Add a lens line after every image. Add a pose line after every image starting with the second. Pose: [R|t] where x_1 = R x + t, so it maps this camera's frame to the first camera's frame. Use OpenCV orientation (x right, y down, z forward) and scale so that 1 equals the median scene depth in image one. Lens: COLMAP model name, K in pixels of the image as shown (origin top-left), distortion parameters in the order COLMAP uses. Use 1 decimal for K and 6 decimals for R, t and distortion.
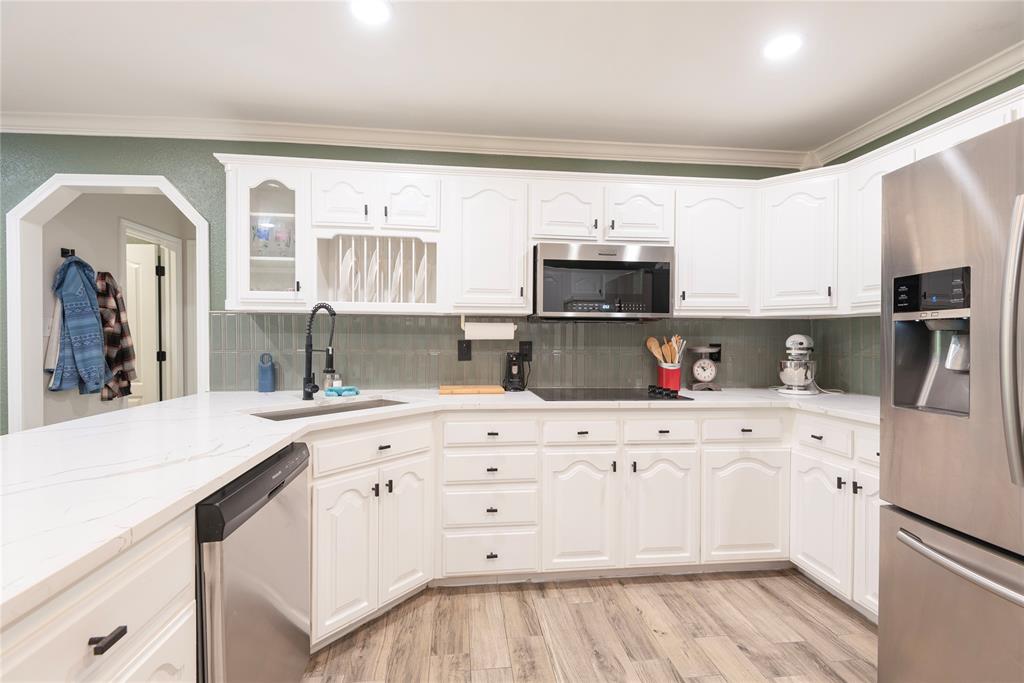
lens RADIAL K [[462.1, 0, 511.8], [0, 462.1, 340.2], [0, 0, 1]] dist [0.013854, -0.008789]
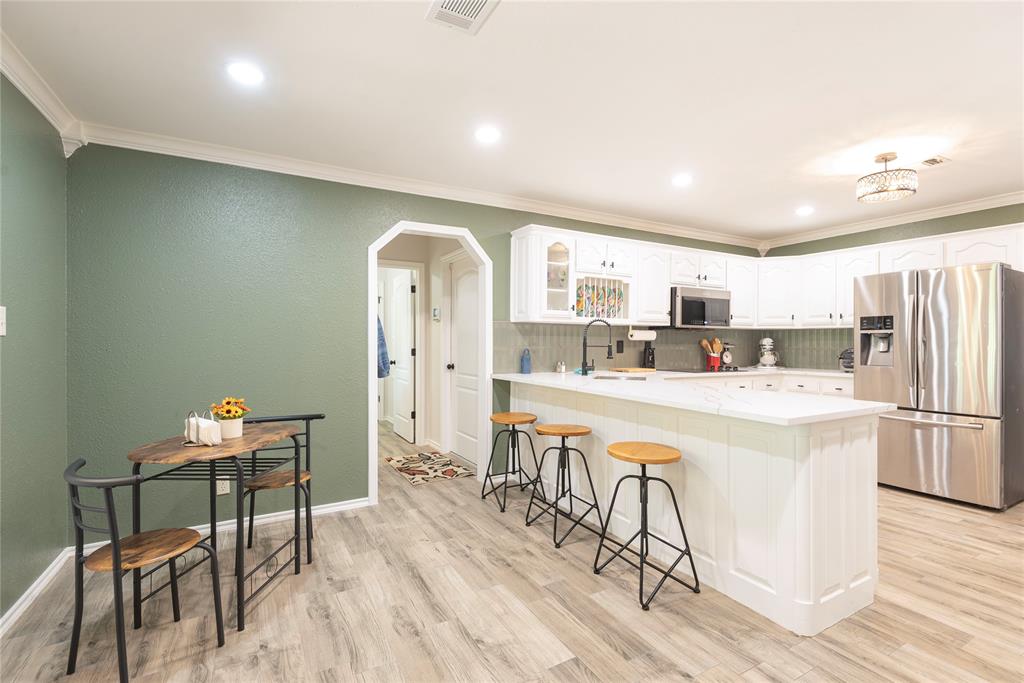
lens RADIAL K [[462.1, 0, 511.4], [0, 462.1, 336.6], [0, 0, 1]] dist [0.013854, -0.008789]
pose [[0.924957, 0.003875, 0.380051, -1.178833], [0.000100, 0.999945, -0.010440, 0.002903], [-0.380071, 0.009694, 0.924907, -0.402740]]
